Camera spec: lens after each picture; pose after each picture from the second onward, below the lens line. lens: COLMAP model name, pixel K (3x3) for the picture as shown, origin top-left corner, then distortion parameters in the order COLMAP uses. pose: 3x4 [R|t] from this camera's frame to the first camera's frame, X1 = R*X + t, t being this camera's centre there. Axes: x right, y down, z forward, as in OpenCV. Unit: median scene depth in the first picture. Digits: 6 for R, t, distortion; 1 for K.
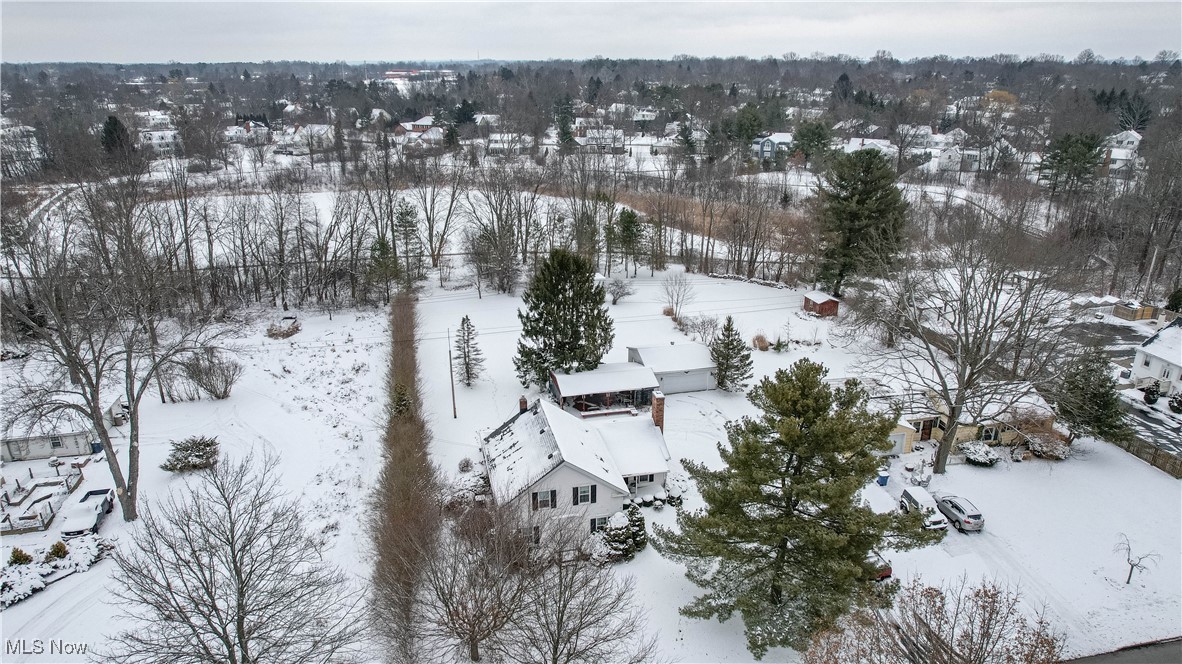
lens RADIAL K [[749.3, 0, 588.6], [0, 749.3, 330.6], [0, 0, 1]] dist [-0.058578, 0.050305]
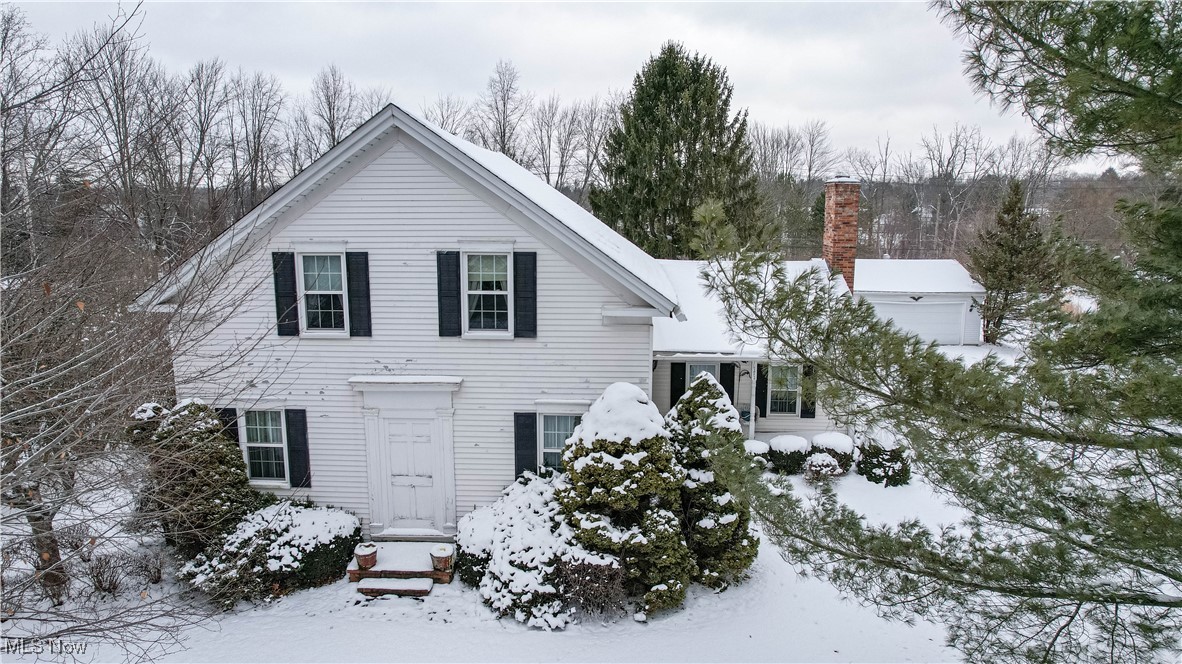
lens RADIAL K [[749.3, 0, 592.4], [0, 749.3, 335.1], [0, 0, 1]] dist [-0.058578, 0.050305]
pose [[0.963090, 0.052103, -0.264089, 0.090728], [-0.098055, 0.981587, -0.163930, 0.268323], [0.250685, 0.183774, 0.950465, 0.780932]]
